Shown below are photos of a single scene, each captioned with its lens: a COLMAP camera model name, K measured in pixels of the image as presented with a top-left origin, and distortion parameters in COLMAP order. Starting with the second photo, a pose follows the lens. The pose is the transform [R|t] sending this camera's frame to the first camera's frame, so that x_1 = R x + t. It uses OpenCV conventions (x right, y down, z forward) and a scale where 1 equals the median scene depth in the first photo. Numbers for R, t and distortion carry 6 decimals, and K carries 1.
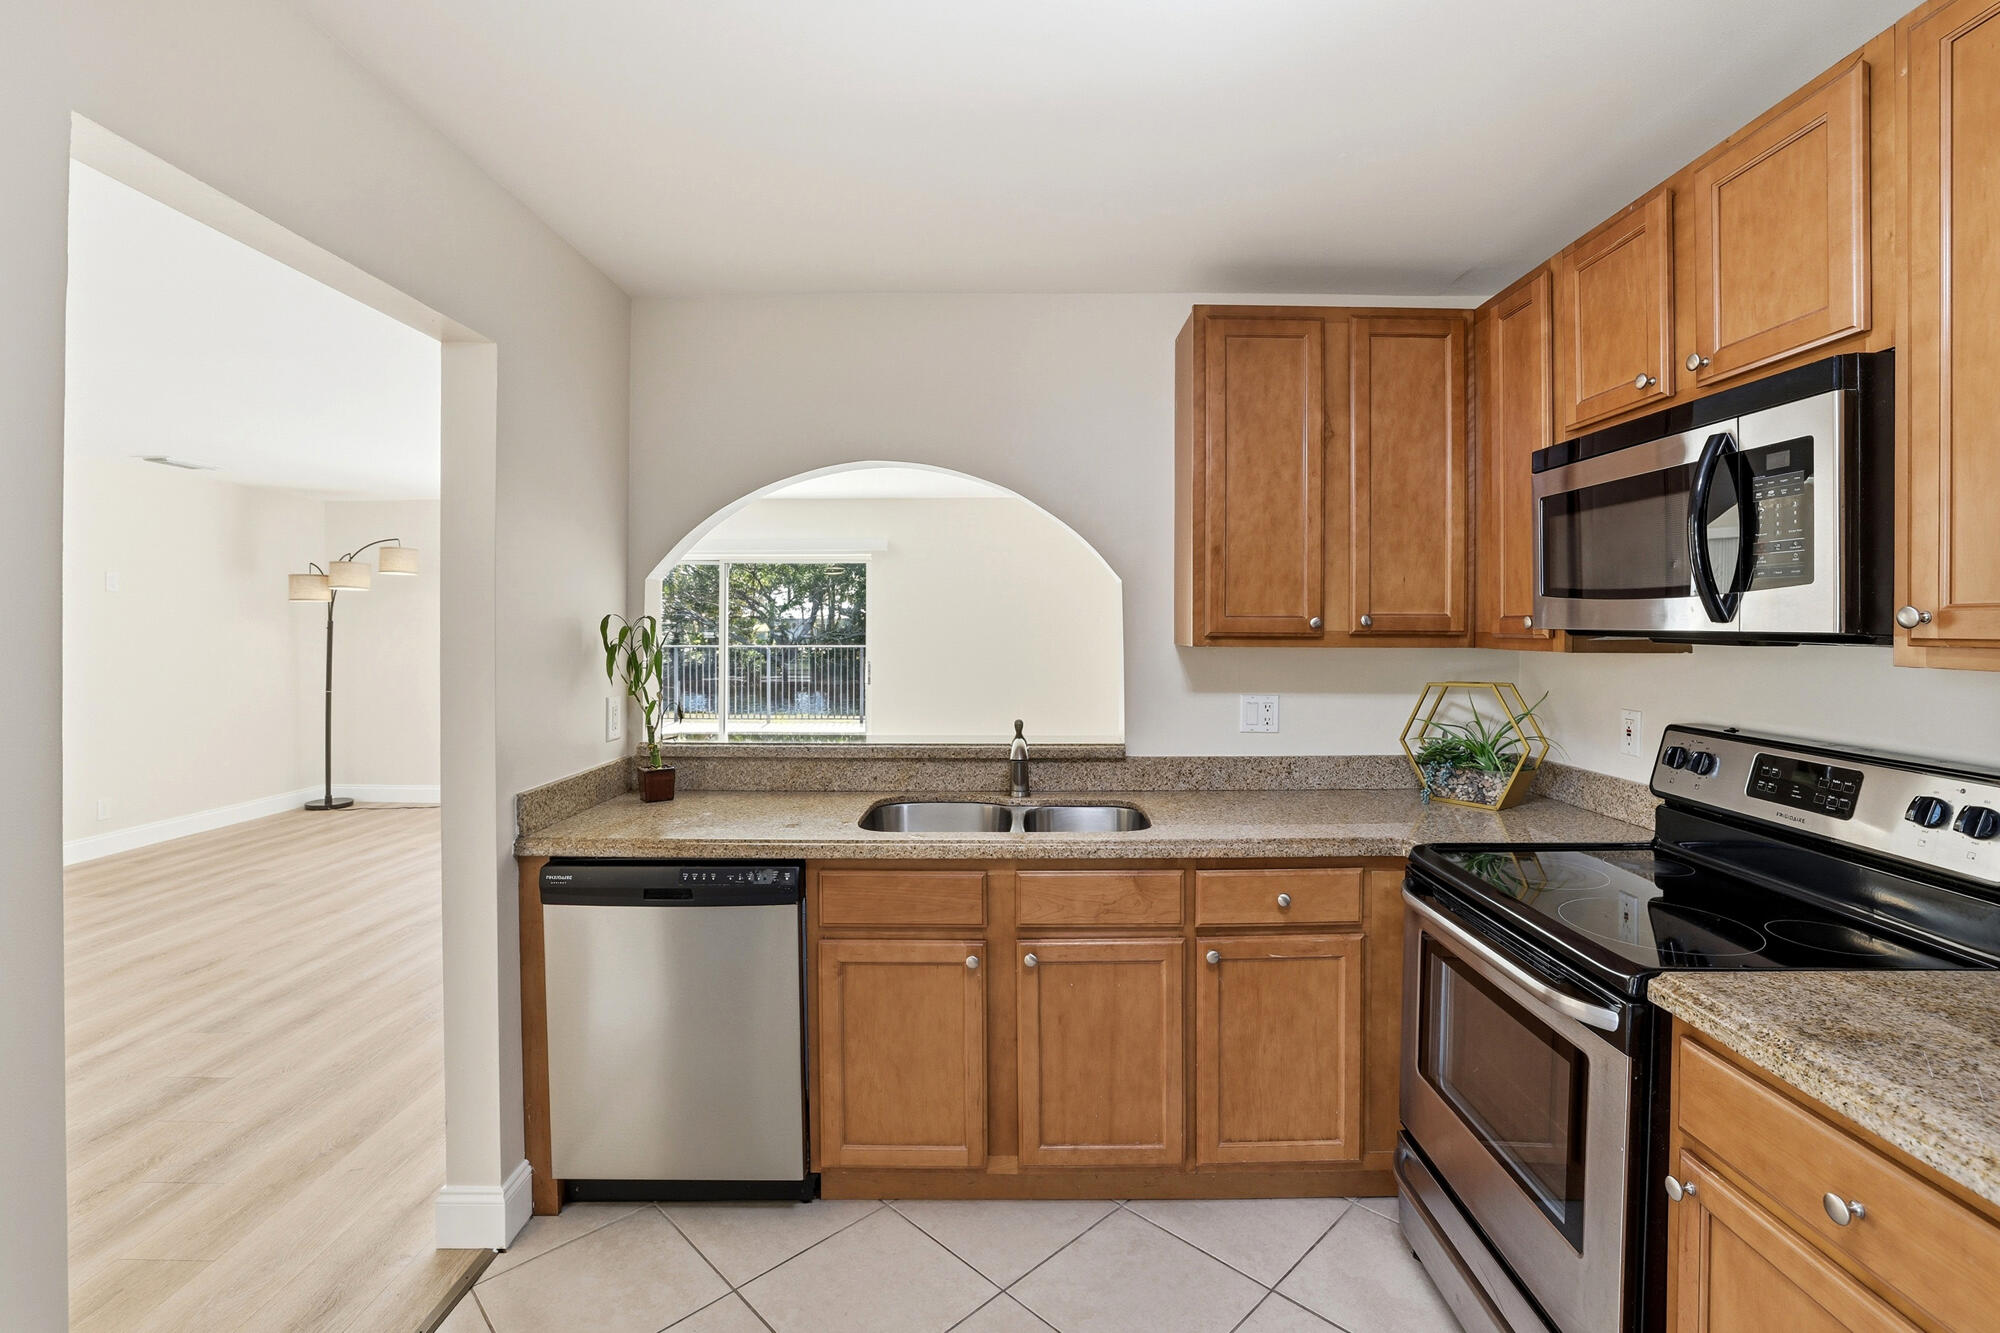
lens RADIAL K [[921.5, 0, 998.2], [0, 921.5, 634.5], [0, 0, 1]] dist [-0.001153, 0.000069]
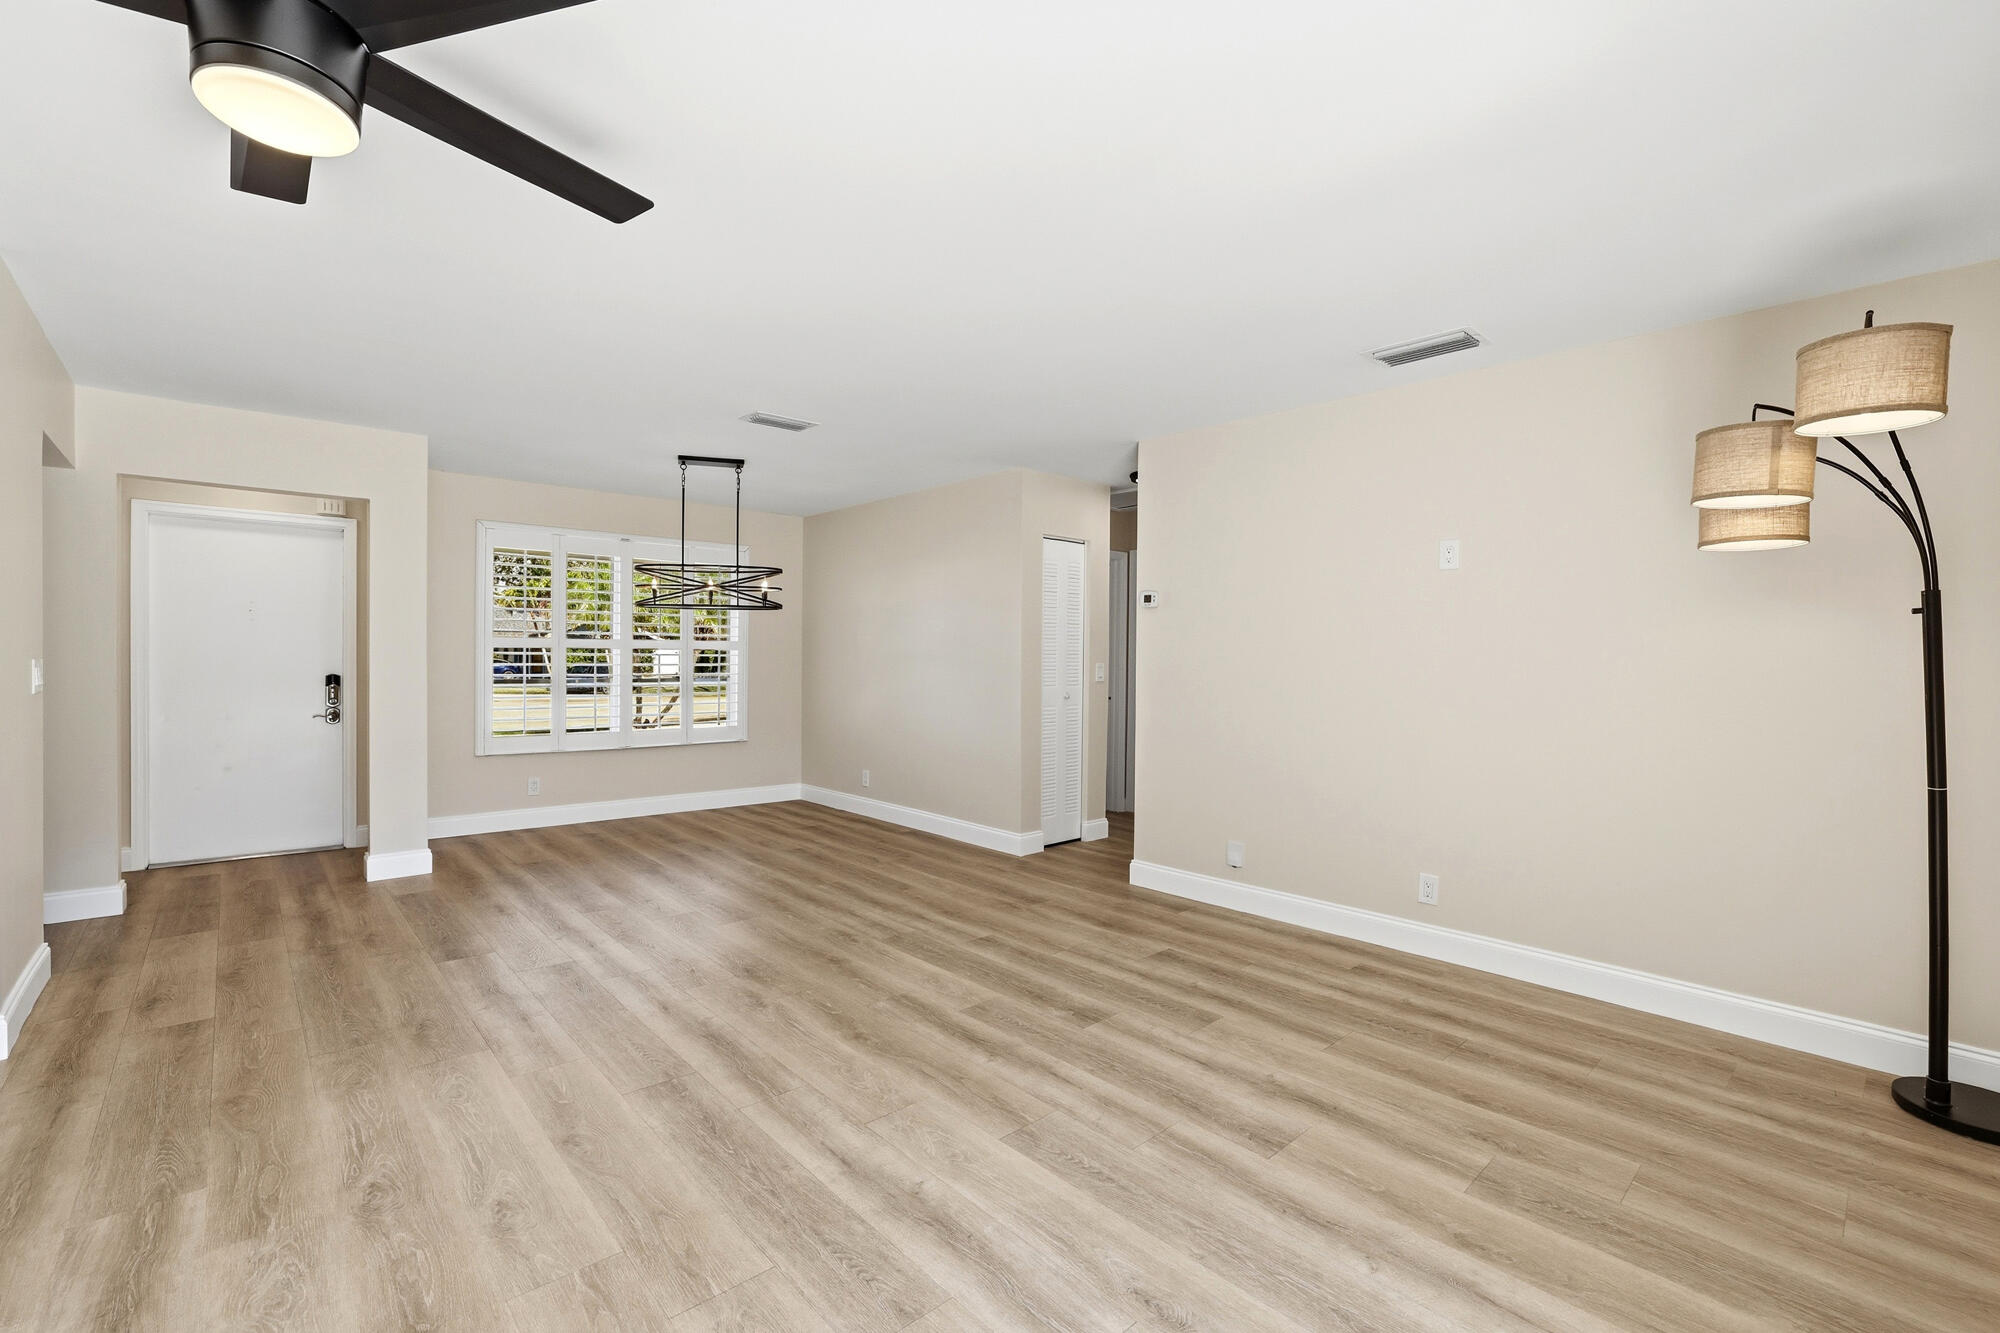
lens RADIAL K [[886.4, 0, 1000.0], [0, 886.4, 666.5], [0, 0, 1]] dist [-0.000033, 0.000379]
pose [[-0.747191, -0.002842, -0.664603, -0.249307], [-0.006050, 0.999979, 0.002525, 0.022378], [0.664581, 0.005907, -0.747193, 1.036332]]
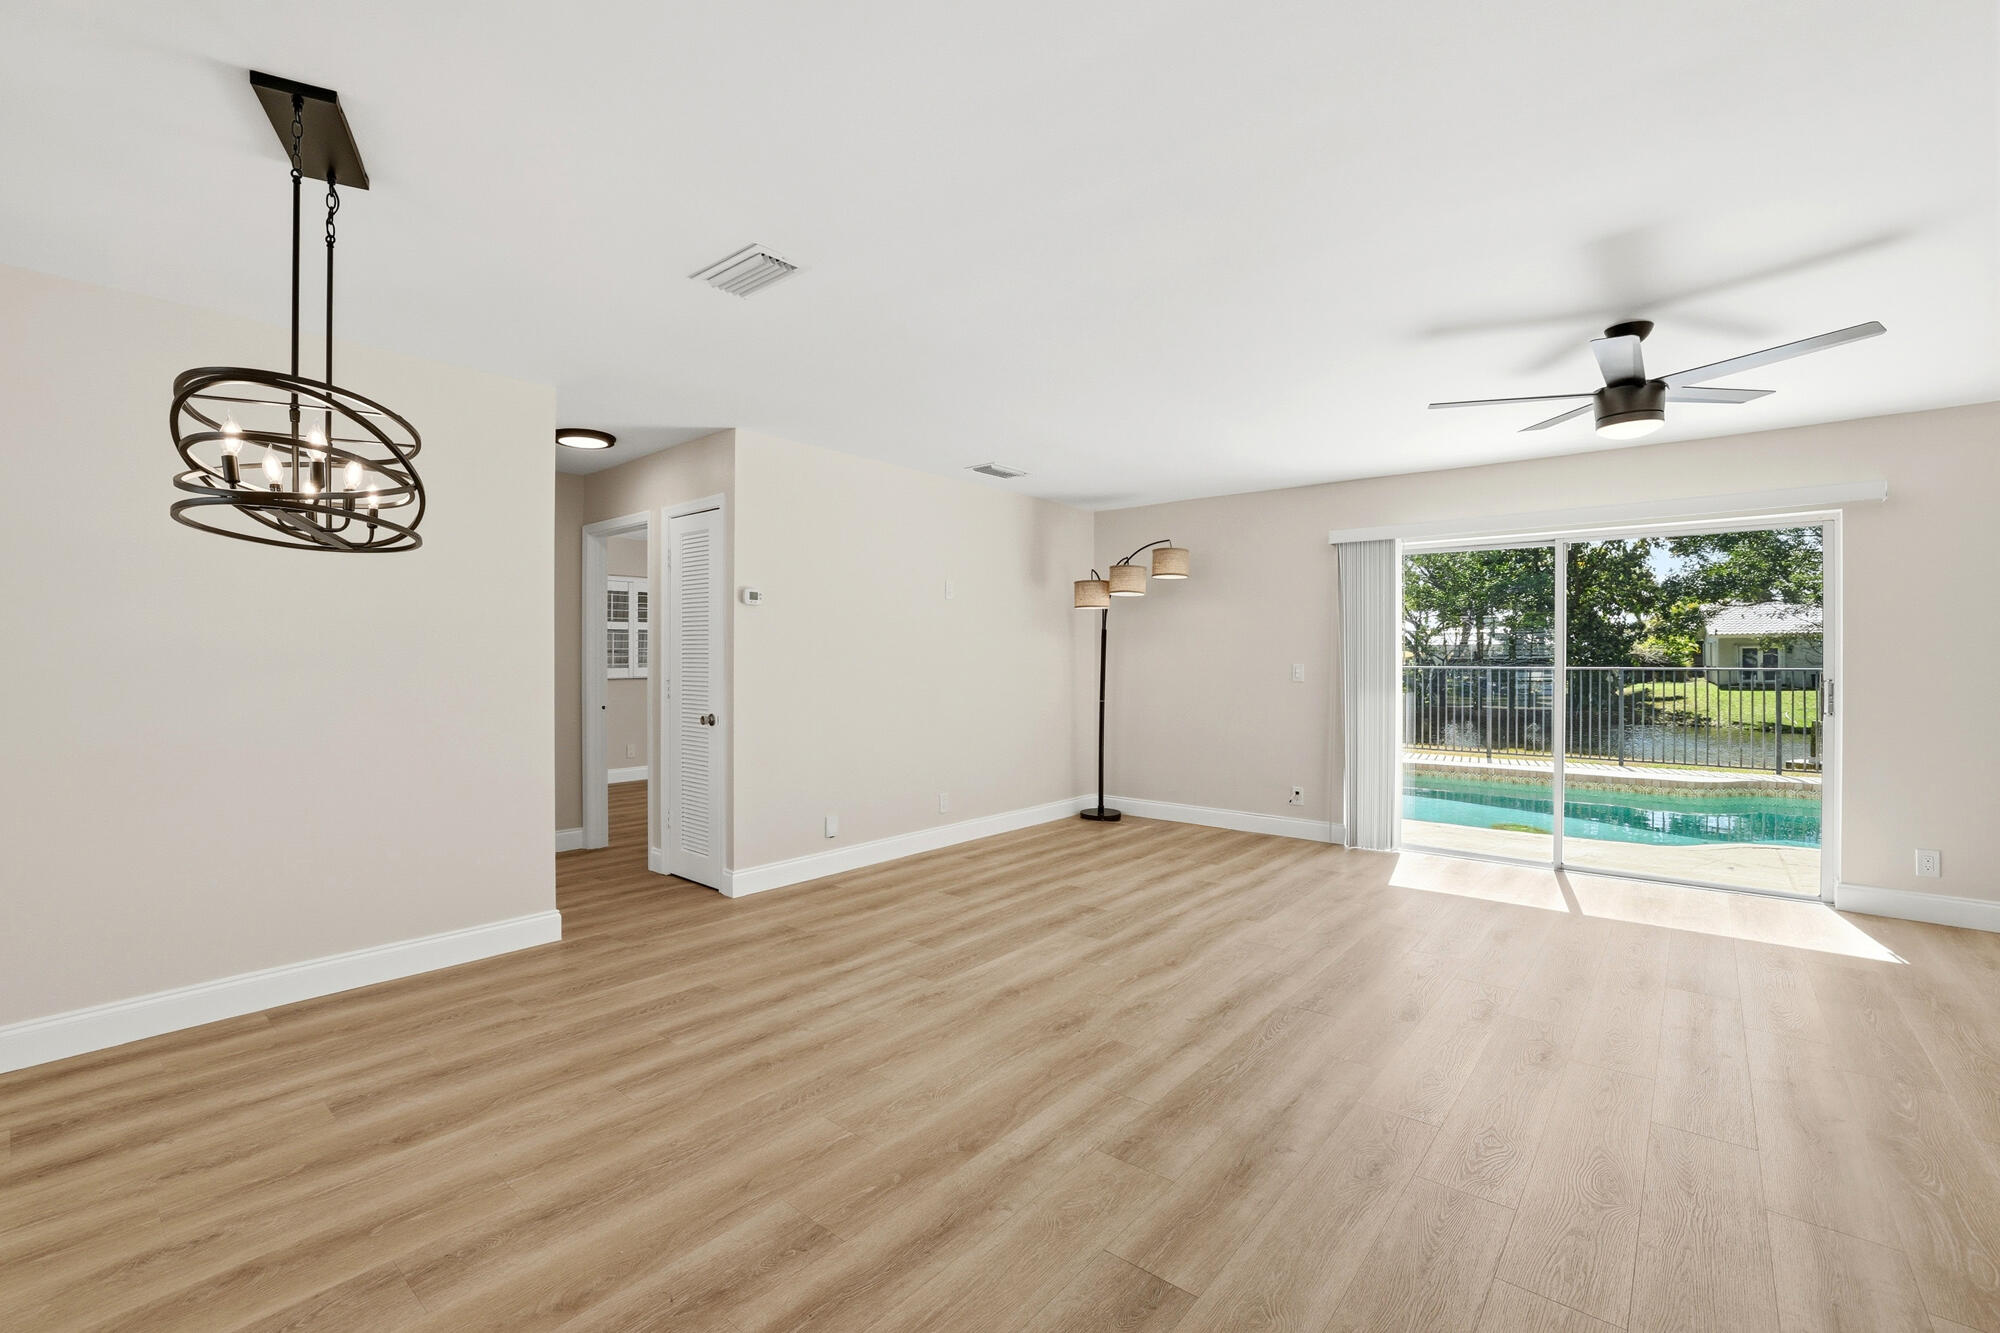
lens RADIAL K [[886.4, 0, 1000.0], [0, 886.4, 666.5], [0, 0, 1]] dist [-0.000033, 0.000379]
pose [[0.792119, 0.006406, -0.610334, -0.240795], [-0.003810, 0.999977, 0.005551, 0.020861], [0.610355, -0.002071, 0.792125, 0.185326]]
